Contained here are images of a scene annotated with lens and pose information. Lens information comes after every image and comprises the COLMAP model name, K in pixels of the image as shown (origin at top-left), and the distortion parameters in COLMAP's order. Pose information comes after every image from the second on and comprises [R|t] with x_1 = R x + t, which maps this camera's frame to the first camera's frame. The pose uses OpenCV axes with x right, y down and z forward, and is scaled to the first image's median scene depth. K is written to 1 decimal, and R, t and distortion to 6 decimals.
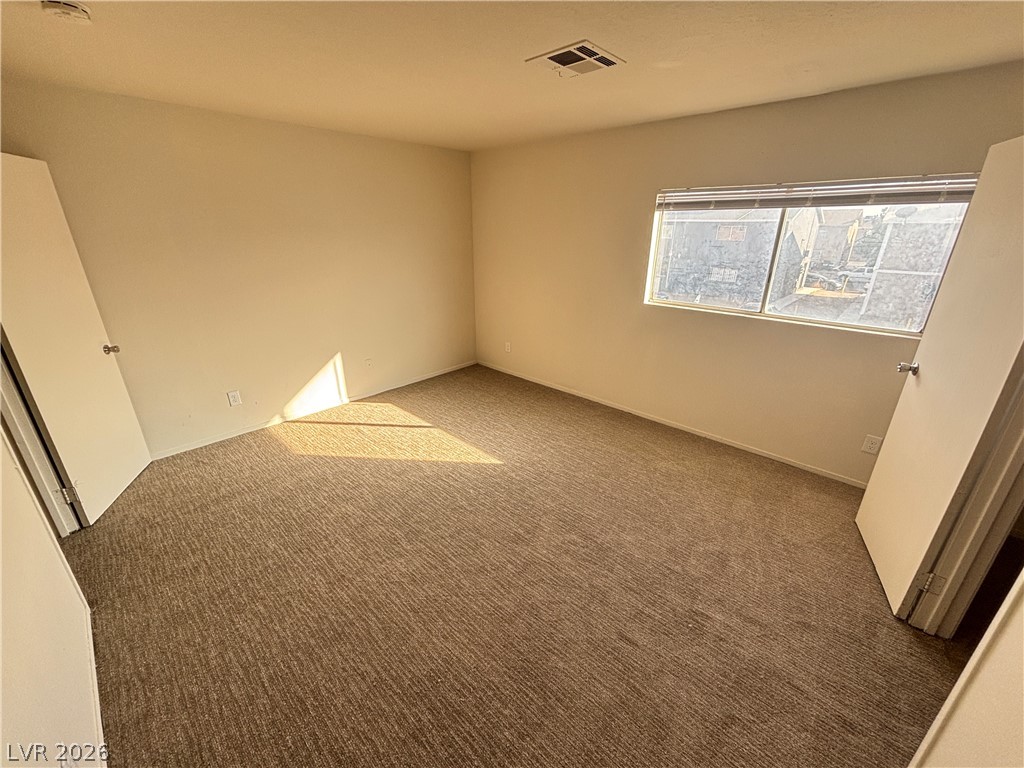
lens RADIAL K [[411.8, 0, 507.0], [0, 411.8, 385.6], [0, 0, 1]] dist [0.005837, -0.000479]
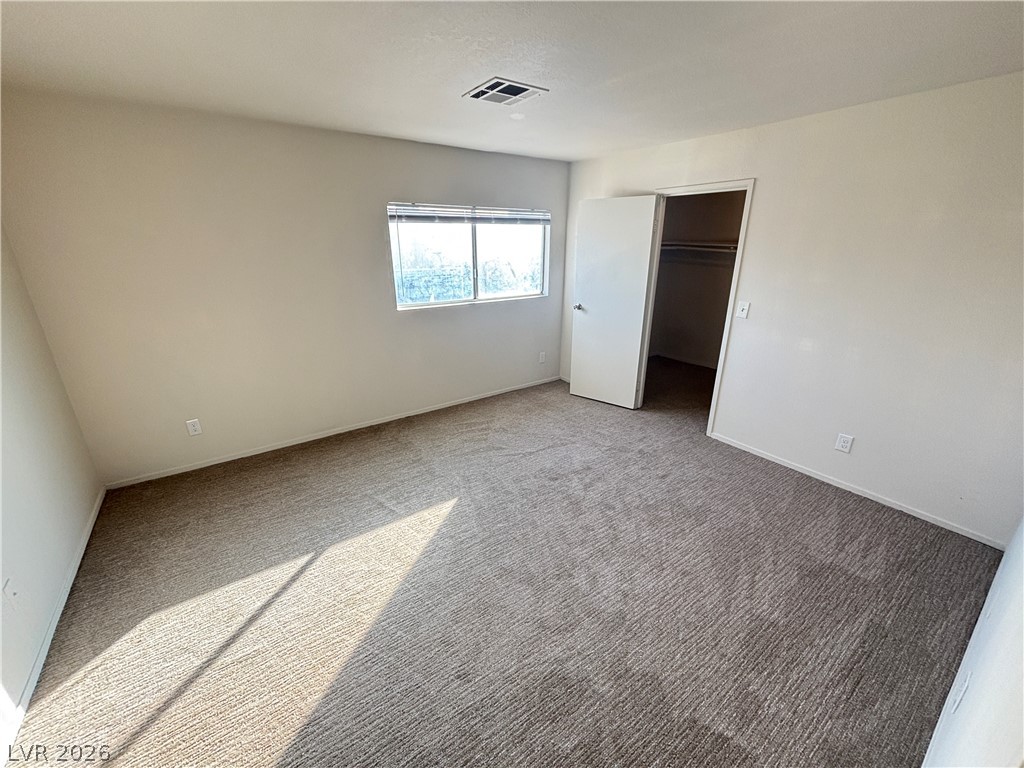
lens RADIAL K [[411.8, 0, 514.1], [0, 411.8, 392.0], [0, 0, 1]] dist [0.005837, -0.000479]
pose [[0.185863, -0.351743, 0.917459, -0.679703], [0.353083, 0.895270, 0.271706, -0.206614], [-0.916945, 0.273439, 0.290592, 0.514896]]
